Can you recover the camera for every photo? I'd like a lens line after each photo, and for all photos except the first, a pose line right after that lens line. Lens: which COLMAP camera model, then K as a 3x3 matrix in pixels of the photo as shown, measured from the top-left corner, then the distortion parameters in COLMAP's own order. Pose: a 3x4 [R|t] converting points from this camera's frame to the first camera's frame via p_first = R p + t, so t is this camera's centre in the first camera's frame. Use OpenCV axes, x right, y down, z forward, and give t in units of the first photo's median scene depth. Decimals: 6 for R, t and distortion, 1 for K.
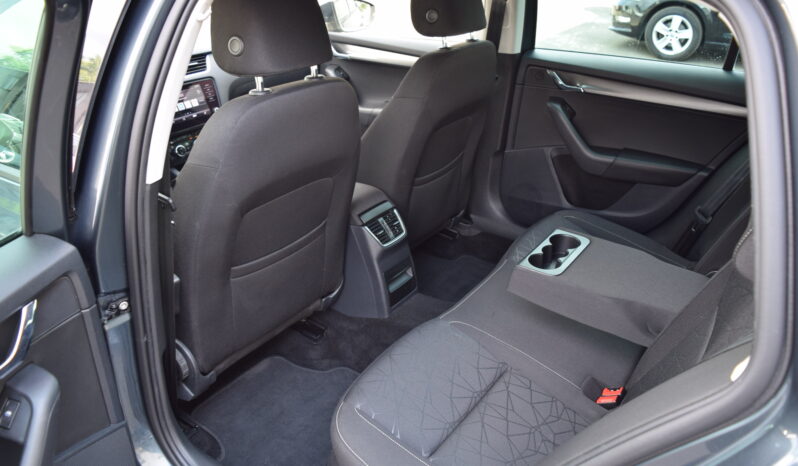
lens RADIAL K [[633.9, 0, 391.1], [0, 633.9, 235.4], [0, 0, 1]] dist [-0.093515, 0.019649]
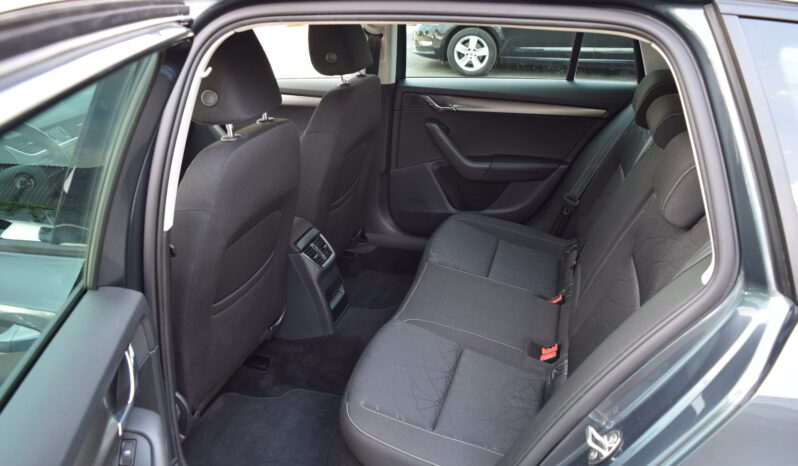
lens RADIAL K [[633.9, 0, 401.2], [0, 633.9, 236.3], [0, 0, 1]] dist [-0.093515, 0.019649]
pose [[0.944838, -0.153118, 0.289544, -0.183972], [0.166888, 0.985700, -0.023328, 0.011108], [-0.281832, 0.070363, 0.956880, -0.082039]]
